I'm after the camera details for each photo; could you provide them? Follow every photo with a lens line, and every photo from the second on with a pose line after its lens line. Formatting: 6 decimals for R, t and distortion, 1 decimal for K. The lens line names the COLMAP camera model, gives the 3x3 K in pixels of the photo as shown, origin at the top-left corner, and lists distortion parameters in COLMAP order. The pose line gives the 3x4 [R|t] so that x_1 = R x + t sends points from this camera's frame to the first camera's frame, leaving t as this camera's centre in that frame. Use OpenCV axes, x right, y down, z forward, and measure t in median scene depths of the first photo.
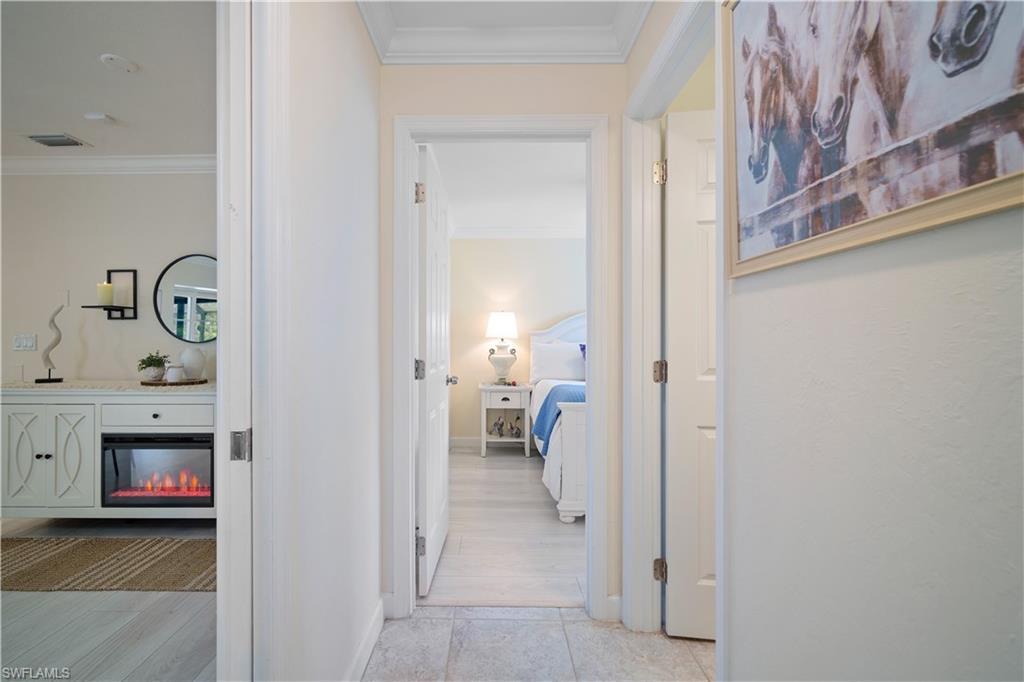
lens RADIAL K [[444.7, 0, 508.8], [0, 444.7, 343.6], [0, 0, 1]] dist [-0.004854, -0.000342]
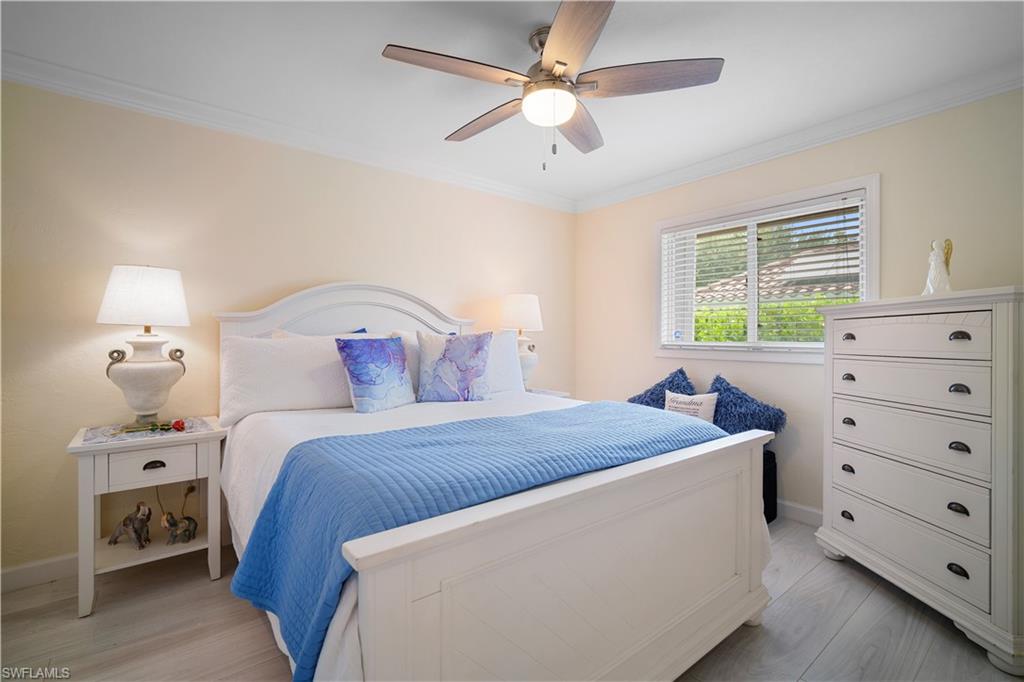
lens RADIAL K [[444.7, 0, 511.2], [0, 444.7, 334.8], [0, 0, 1]] dist [-0.004854, -0.000342]
pose [[0.802489, 0.000327, 0.596667, 0.013861], [-0.000202, 1.000000, -0.000276, -0.003070], [-0.596667, 0.000101, 0.802489, 0.427736]]
